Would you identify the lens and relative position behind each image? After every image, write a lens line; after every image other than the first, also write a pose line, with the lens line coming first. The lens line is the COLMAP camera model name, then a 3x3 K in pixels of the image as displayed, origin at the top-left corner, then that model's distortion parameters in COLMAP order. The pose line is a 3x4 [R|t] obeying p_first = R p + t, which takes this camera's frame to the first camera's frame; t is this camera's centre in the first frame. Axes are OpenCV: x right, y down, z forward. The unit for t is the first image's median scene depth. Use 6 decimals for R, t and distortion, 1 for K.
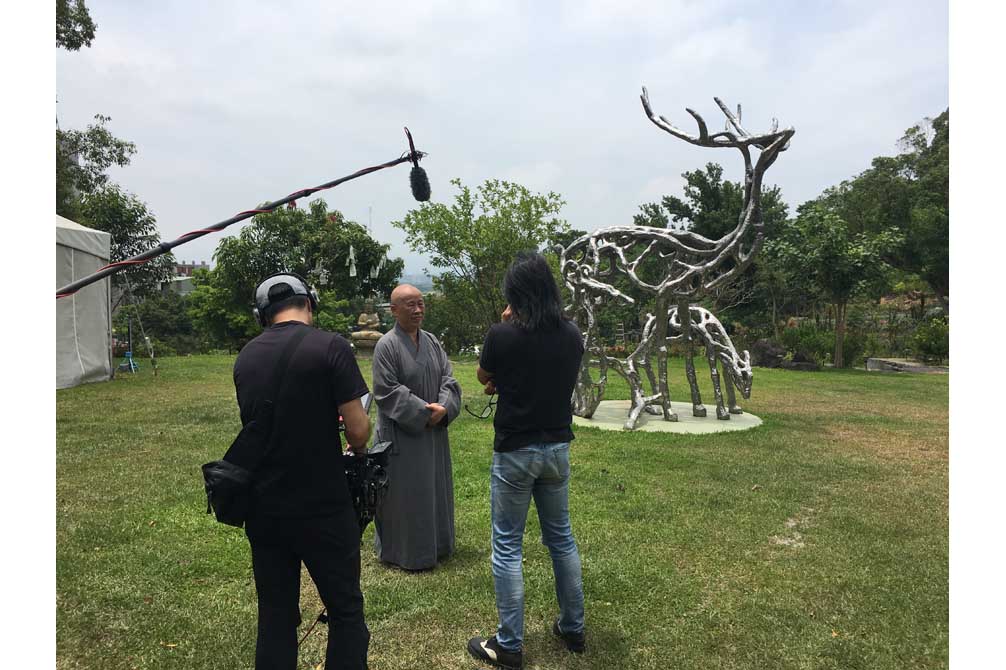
lens RADIAL K [[733.2, 0, 503.0], [0, 733.2, 335.0], [0, 0, 1]] dist [0.013244, 0.000257]
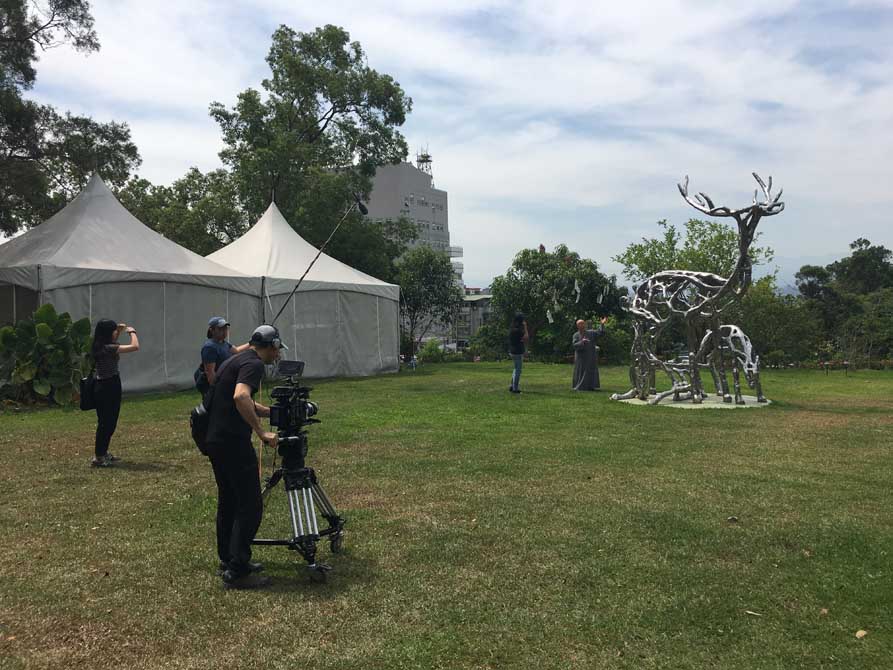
lens RADIAL K [[744.7, 0, 446.5], [0, 744.7, 335.0], [0, 0, 1]] dist [0.037477, -0.000880]
pose [[0.862762, -0.007170, -0.505559, 0.531263], [-0.004884, 0.999735, -0.022514, 0.016517], [0.505586, 0.021893, 0.862498, -0.524444]]
